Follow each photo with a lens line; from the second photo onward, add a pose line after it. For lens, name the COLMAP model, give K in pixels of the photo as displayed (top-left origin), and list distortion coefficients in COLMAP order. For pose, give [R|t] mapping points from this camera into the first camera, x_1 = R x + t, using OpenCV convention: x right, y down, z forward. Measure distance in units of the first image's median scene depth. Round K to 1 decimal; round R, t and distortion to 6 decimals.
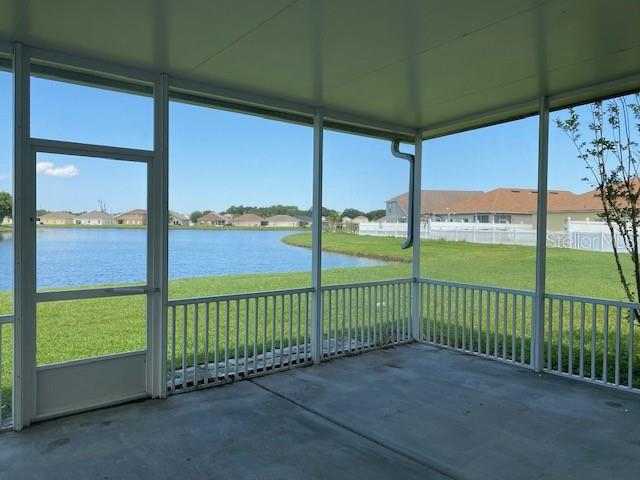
lens RADIAL K [[493.0, 0, 319.5], [0, 493.0, 237.7], [0, 0, 1]] dist [0.045105, -0.035595]
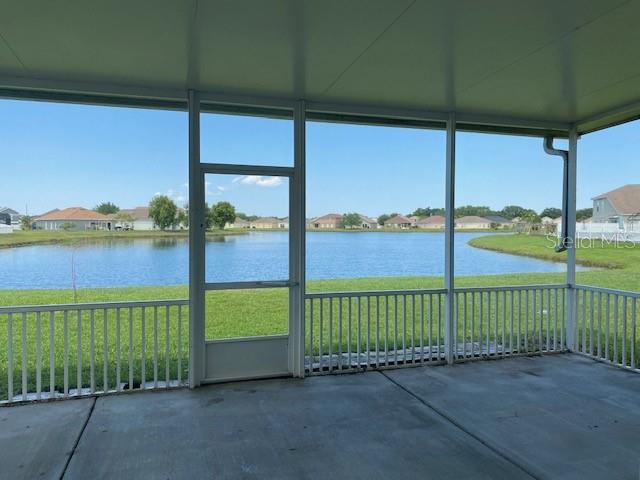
lens RADIAL K [[493.0, 0, 316.4], [0, 493.0, 238.5], [0, 0, 1]] dist [0.045105, -0.035595]
pose [[0.927728, -0.000669, -0.373257, 0.137872], [-0.000451, 0.999996, -0.002912, 0.000557], [0.373258, 0.002870, 0.927723, -0.057435]]
